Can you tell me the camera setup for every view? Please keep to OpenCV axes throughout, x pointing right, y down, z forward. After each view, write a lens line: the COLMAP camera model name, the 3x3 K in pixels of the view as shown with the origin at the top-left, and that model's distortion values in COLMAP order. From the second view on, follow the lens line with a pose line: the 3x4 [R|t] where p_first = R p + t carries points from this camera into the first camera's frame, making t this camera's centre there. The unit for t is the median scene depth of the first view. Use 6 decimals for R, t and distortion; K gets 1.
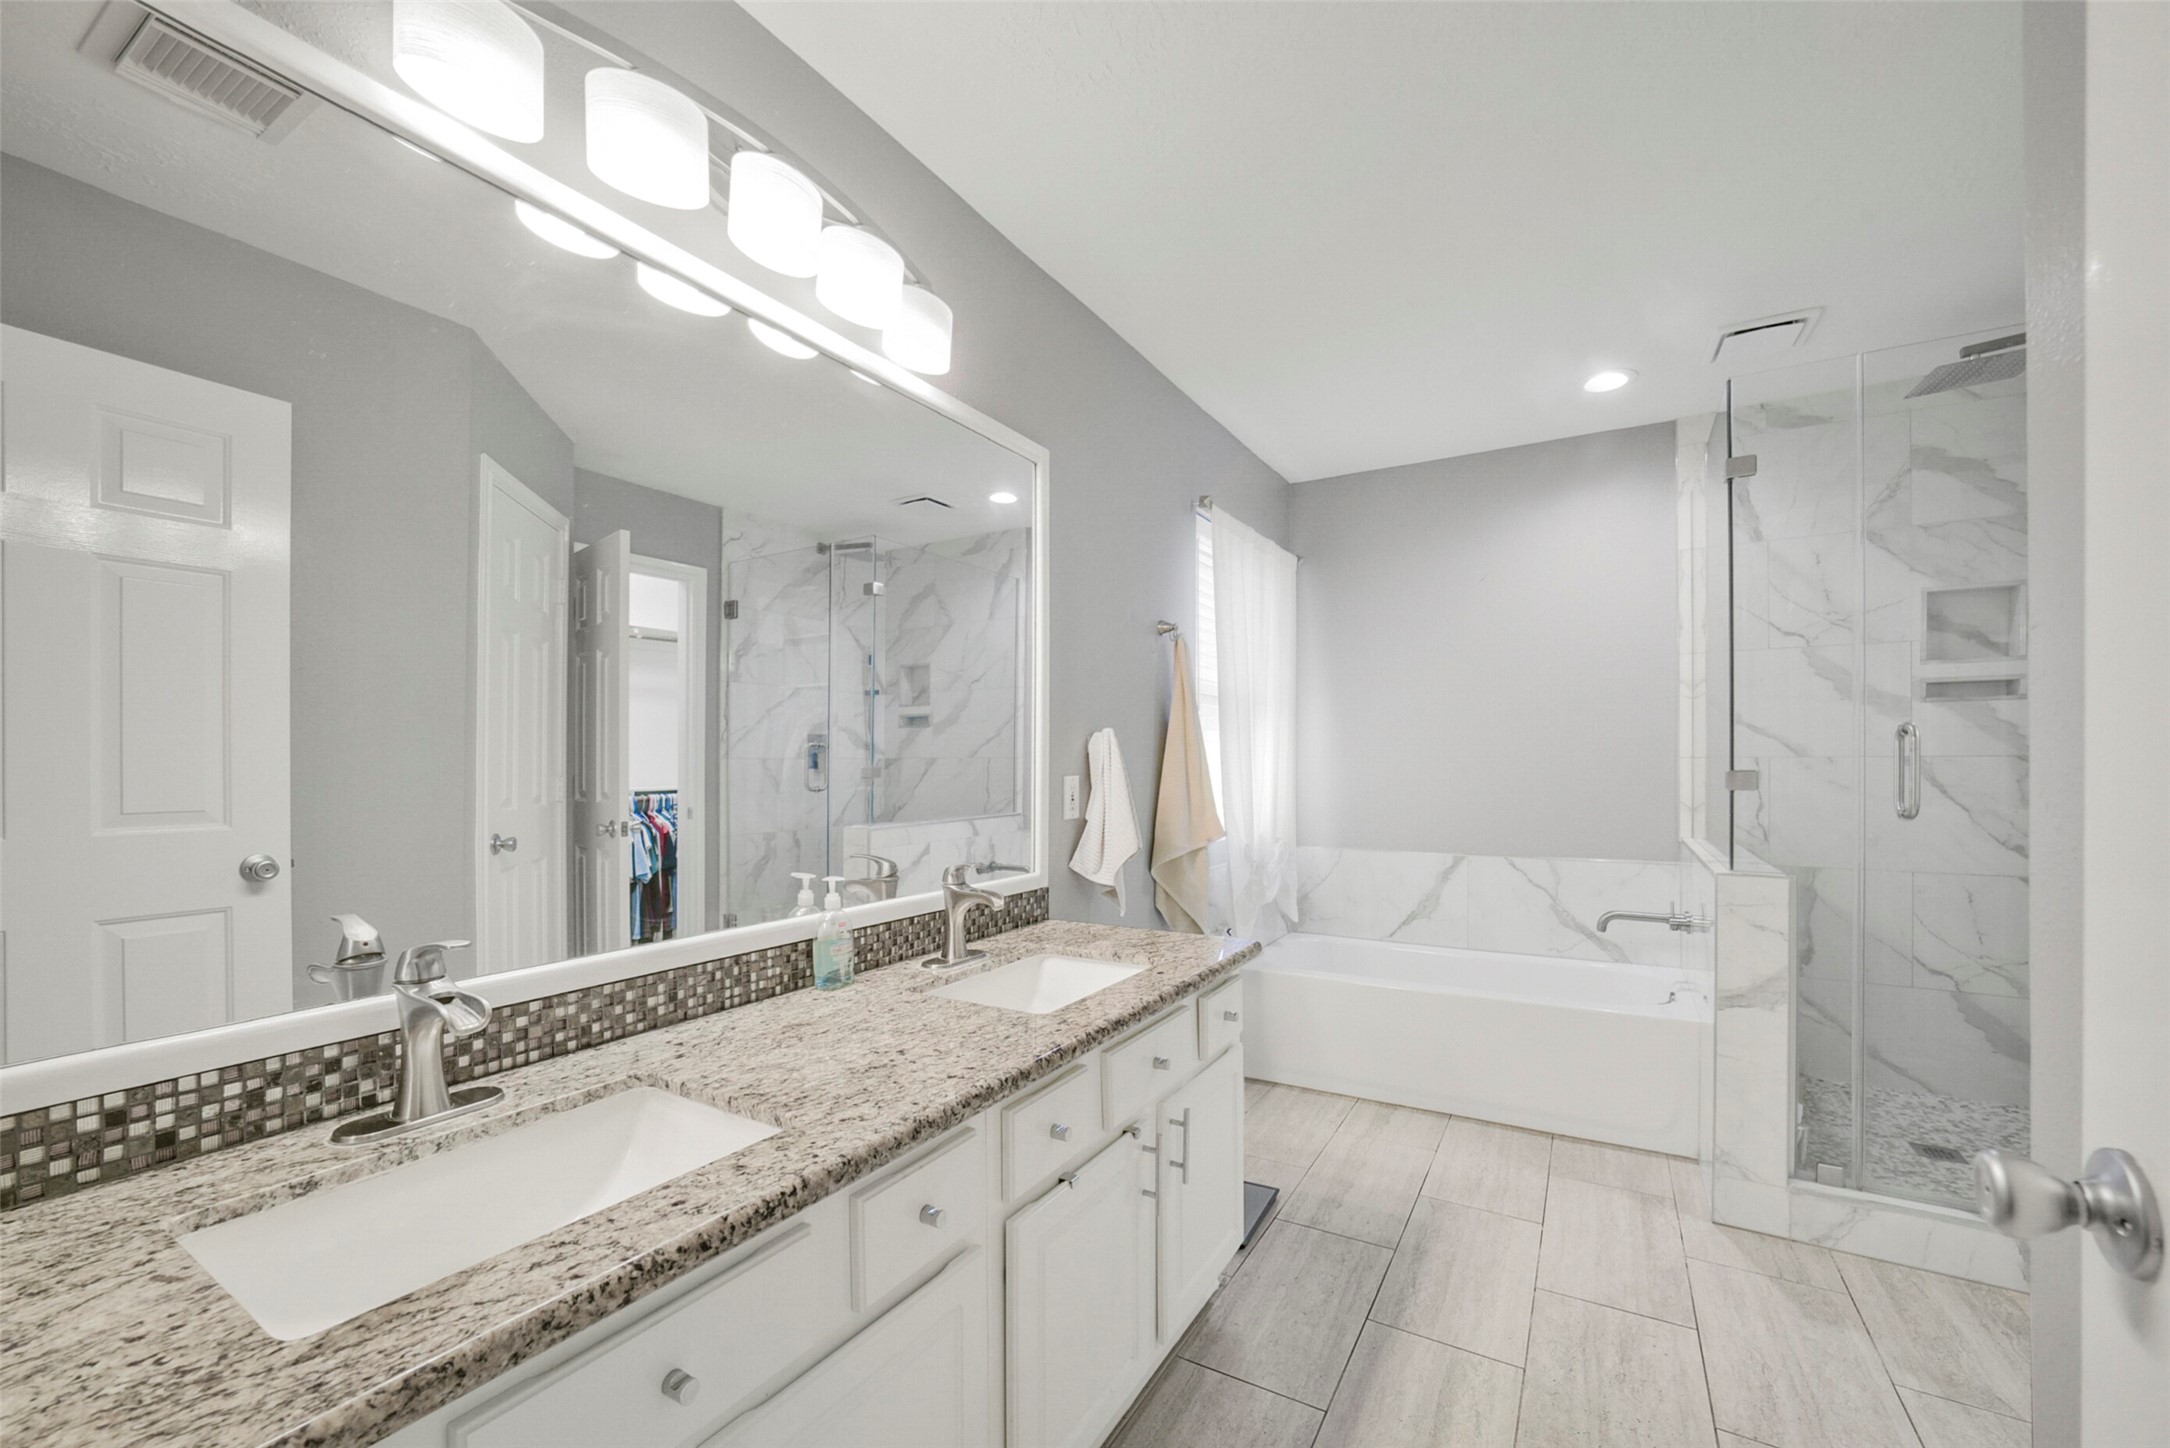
lens RADIAL K [[879.2, 0, 1082.4], [0, 879.2, 768.1], [0, 0, 1]] dist [-0.031502, 0.012571]
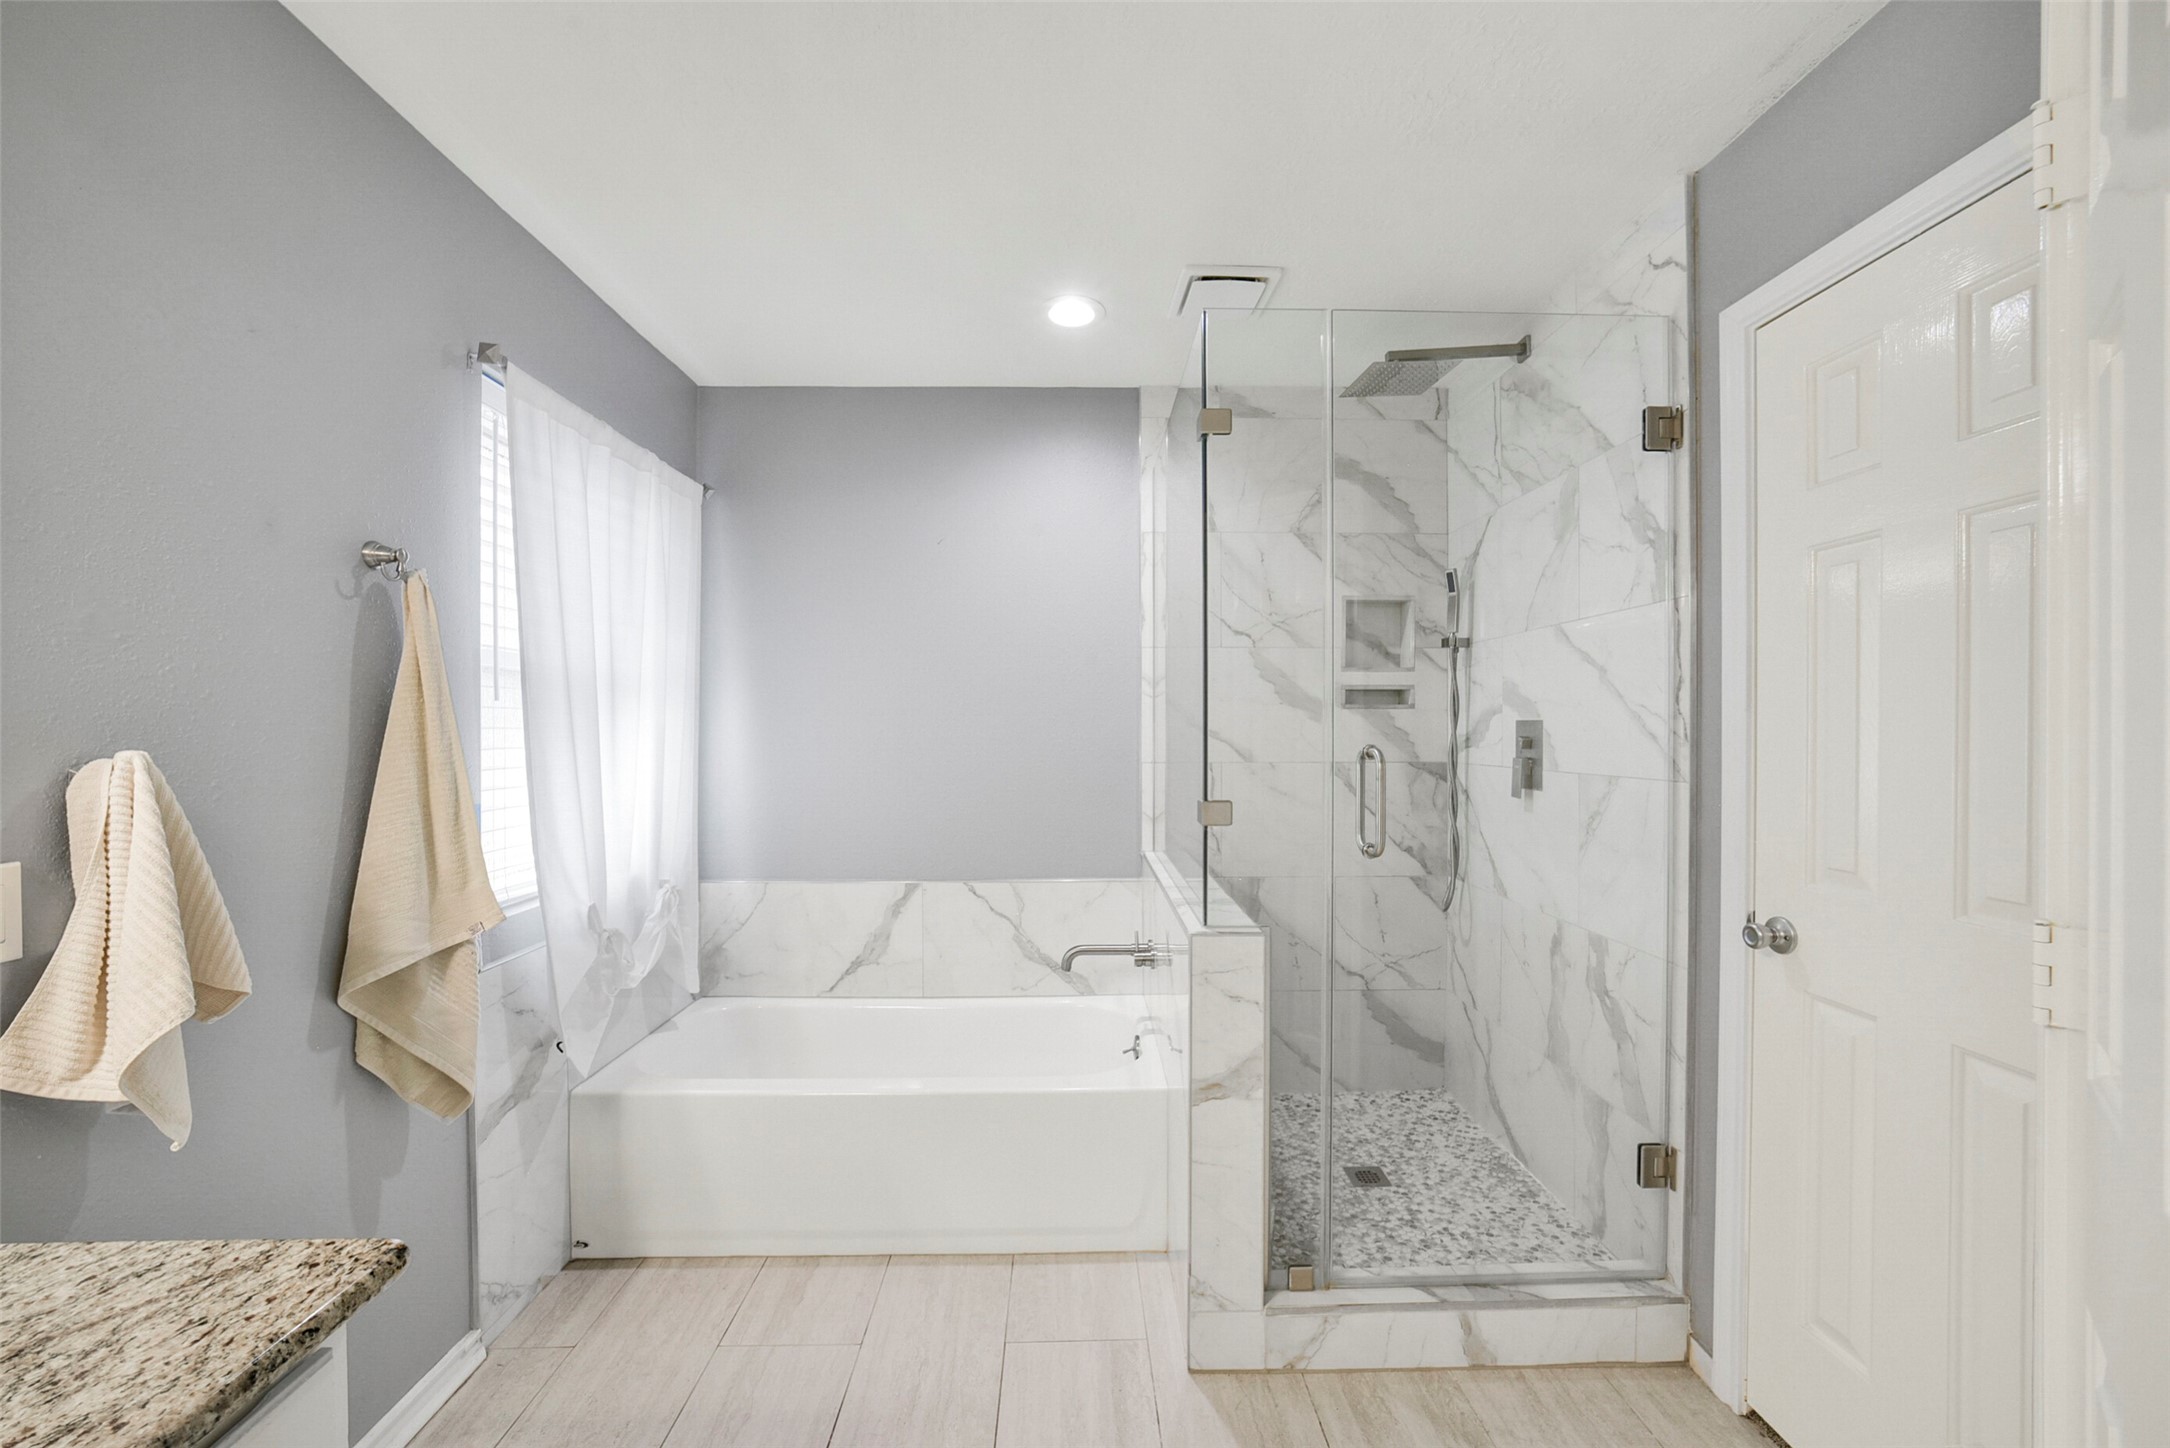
lens RADIAL K [[852.9, 0, 1092.9], [0, 852.9, 738.1], [0, 0, 1]] dist [-0.028689, 0.008505]
pose [[0.845618, -0.003549, 0.533777, 0.186522], [0.000998, 0.999987, 0.005068, -0.045523], [-0.533787, -0.003753, 0.845610, 0.301457]]
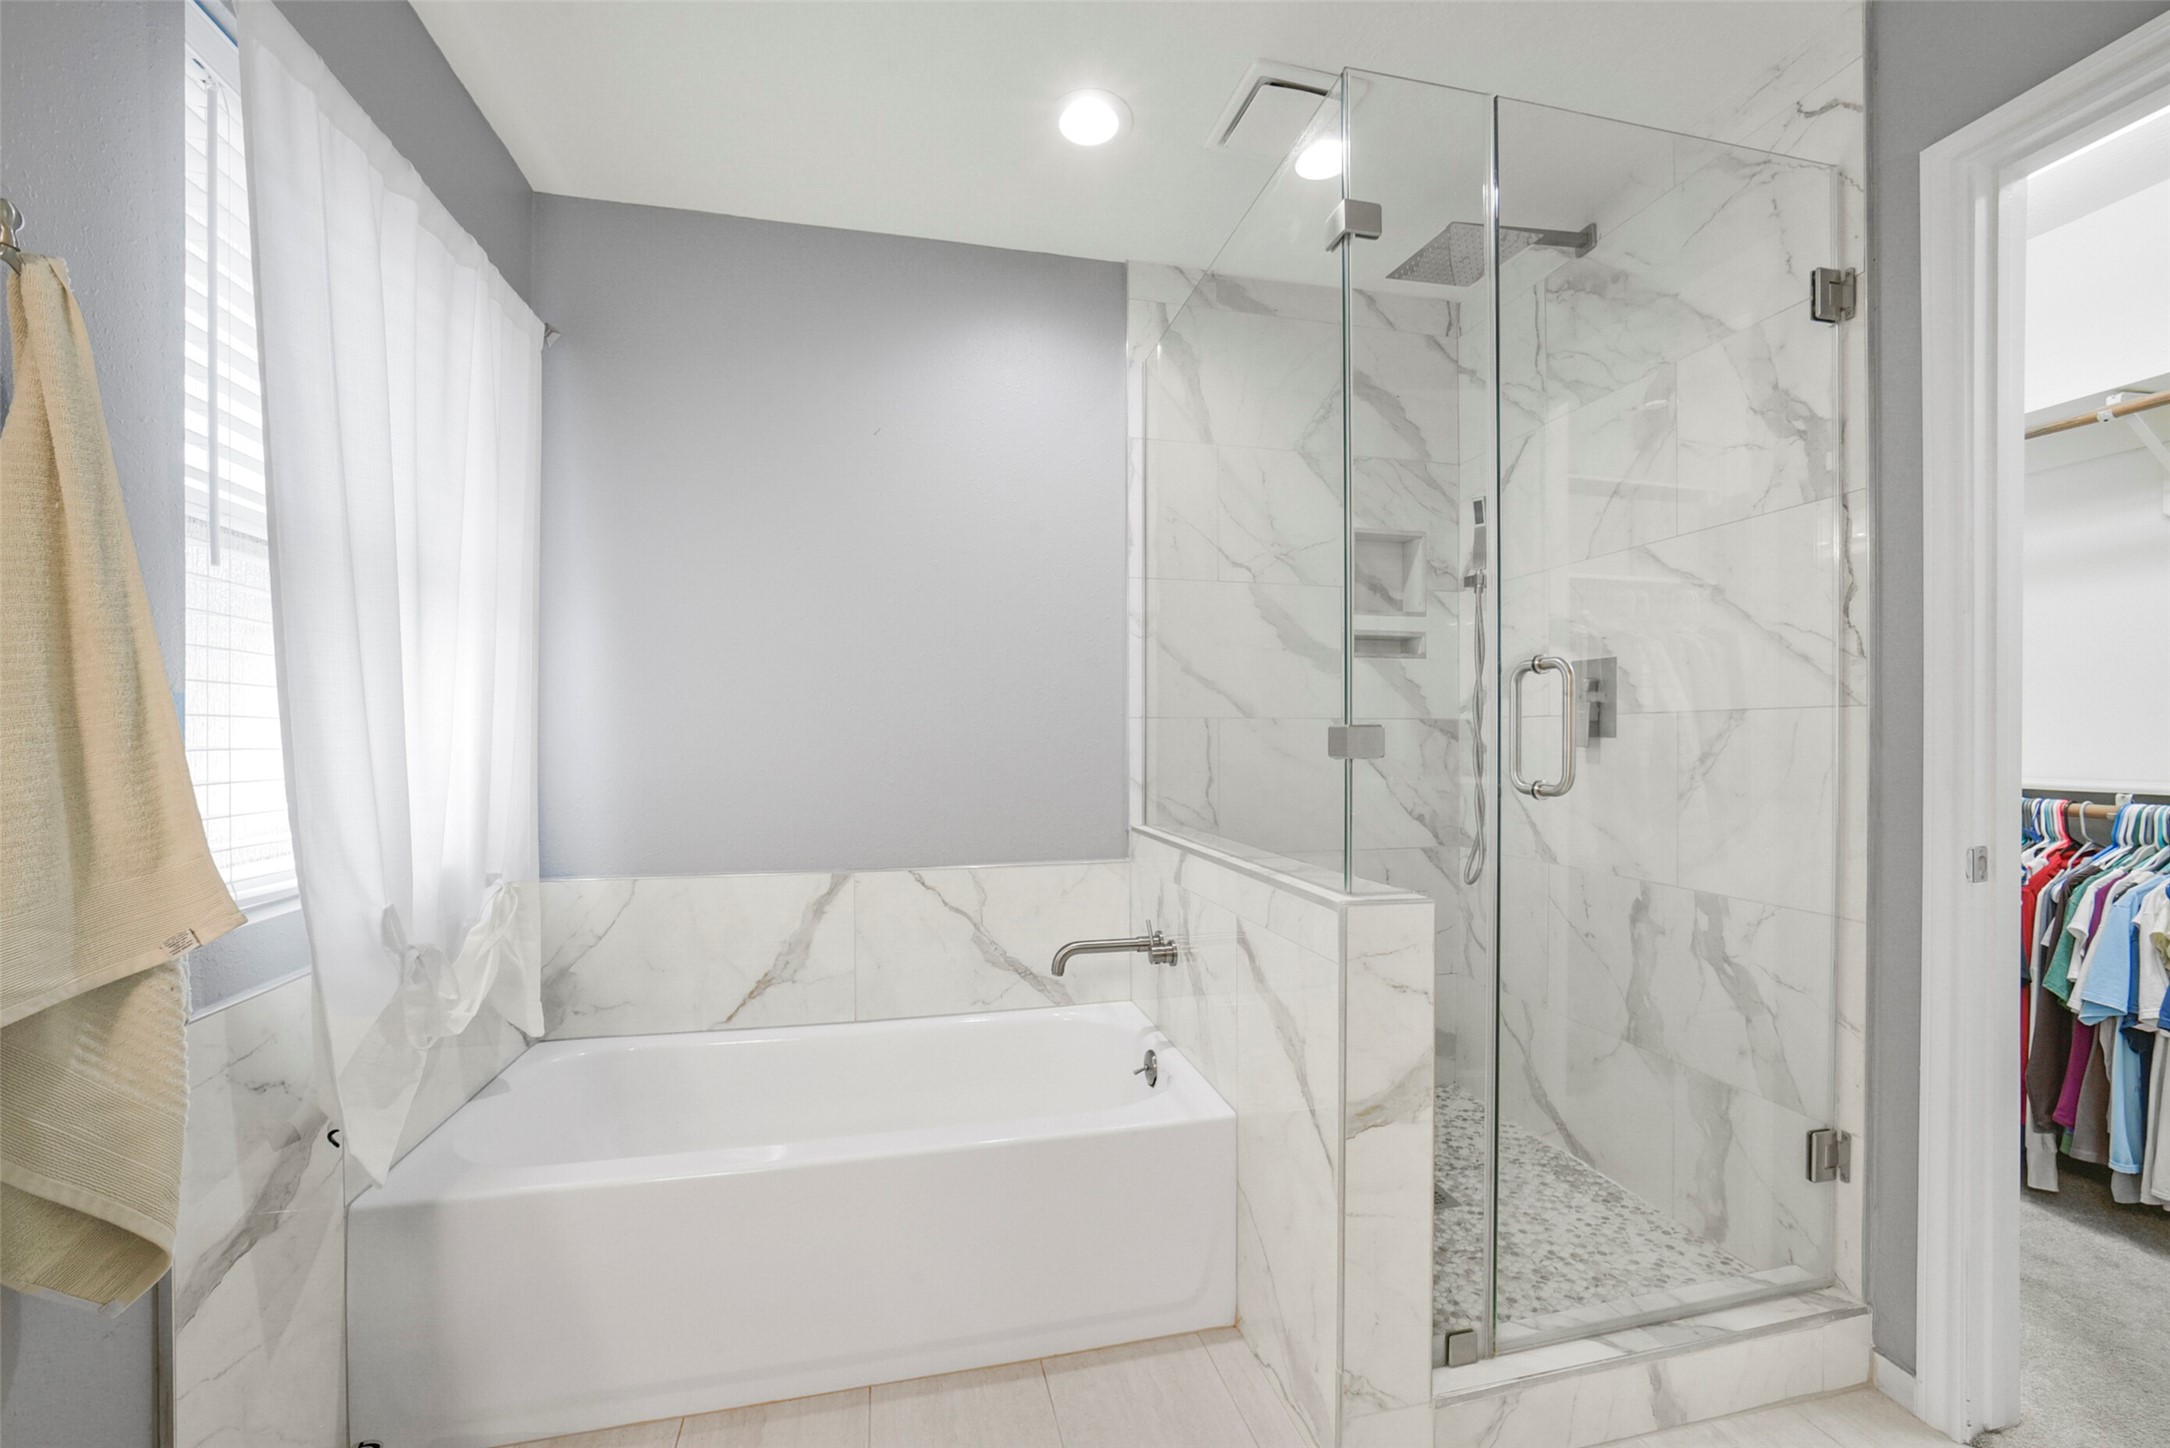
lens RADIAL K [[860.1, 0, 1082.1], [0, 860.1, 747.6], [0, 0, 1]] dist [-0.028866, 0.008669]
pose [[0.717105, -0.004204, 0.696953, 0.160346], [0.002721, 0.999991, 0.003232, 0.011821], [-0.696960, -0.000421, 0.717110, 0.543554]]
